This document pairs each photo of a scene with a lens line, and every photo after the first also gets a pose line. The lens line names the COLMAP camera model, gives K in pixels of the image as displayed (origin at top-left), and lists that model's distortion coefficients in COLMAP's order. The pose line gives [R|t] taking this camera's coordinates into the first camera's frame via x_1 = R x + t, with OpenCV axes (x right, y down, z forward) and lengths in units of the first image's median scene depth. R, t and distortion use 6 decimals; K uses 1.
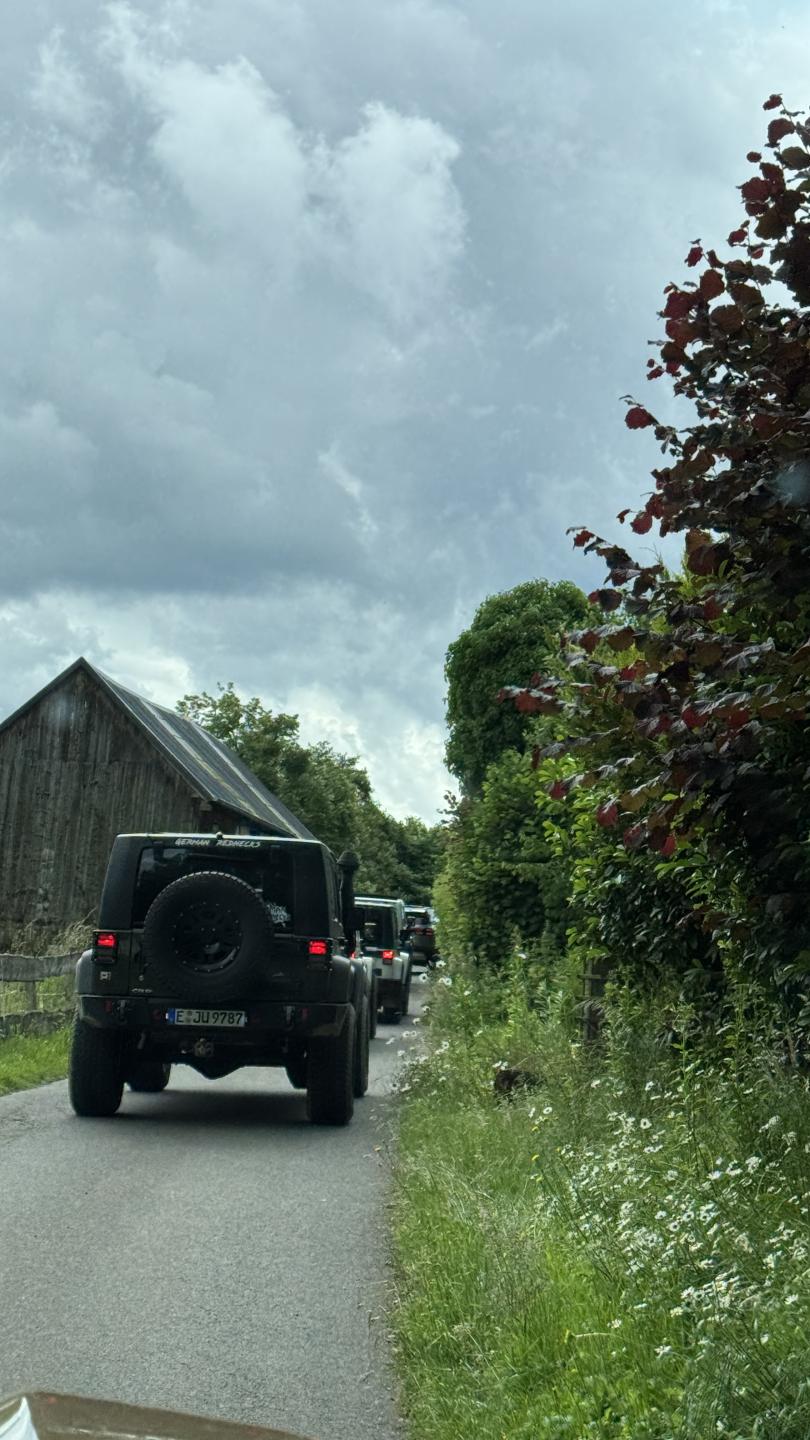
lens RADIAL K [[2287.3, 0, 405.1], [0, 2287.3, 720.6], [0, 0, 1]] dist [0.124979, 0.000000]
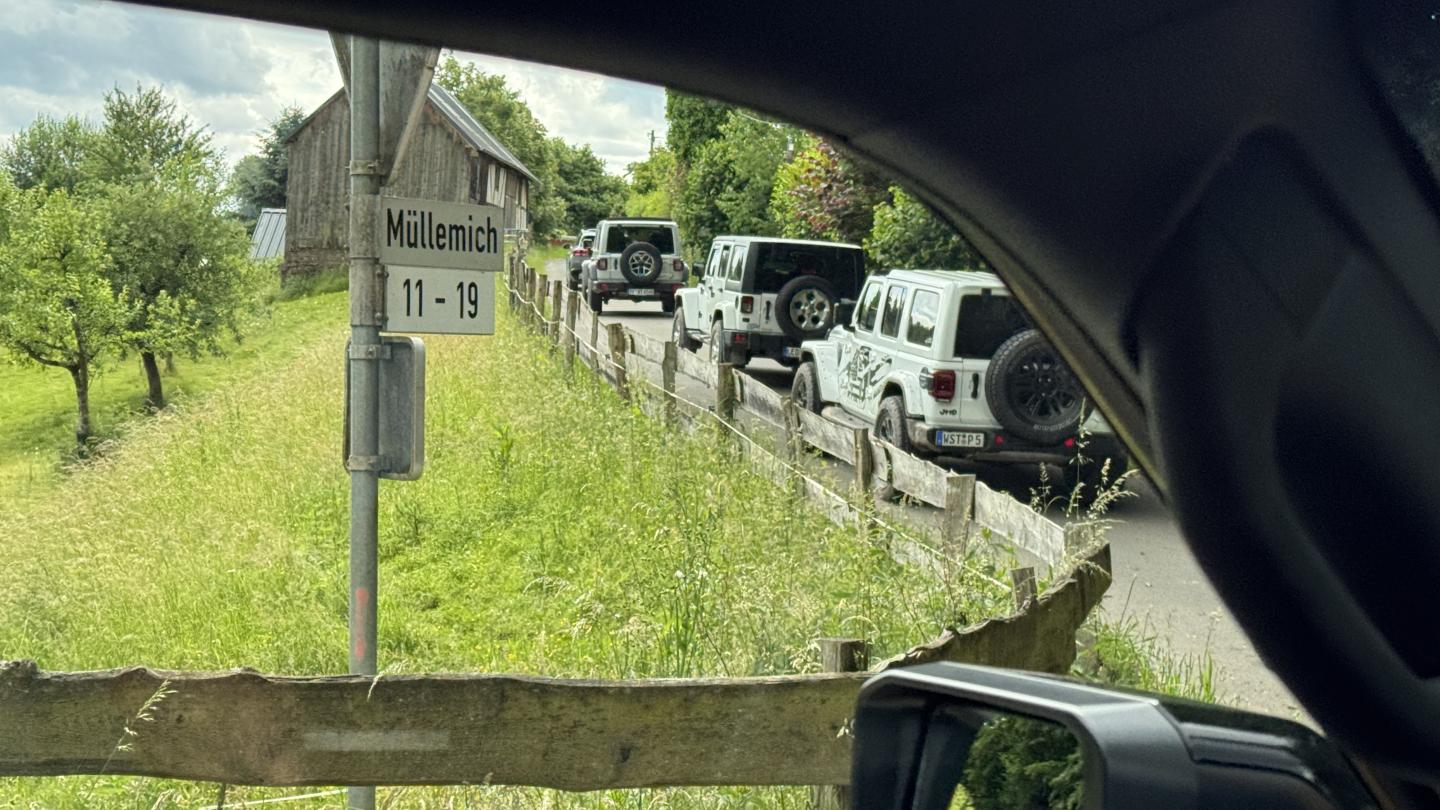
lens RADIAL K [[2490.6, 0, 718.6], [0, 2490.6, 408.1], [0, 0, 1]] dist [0.388363, 0.000000]
pose [[0.993819, -0.021946, 0.108822, -0.103920], [0.003341, 0.985734, 0.168275, -0.069928], [-0.110963, -0.166872, 0.979715, -0.619890]]
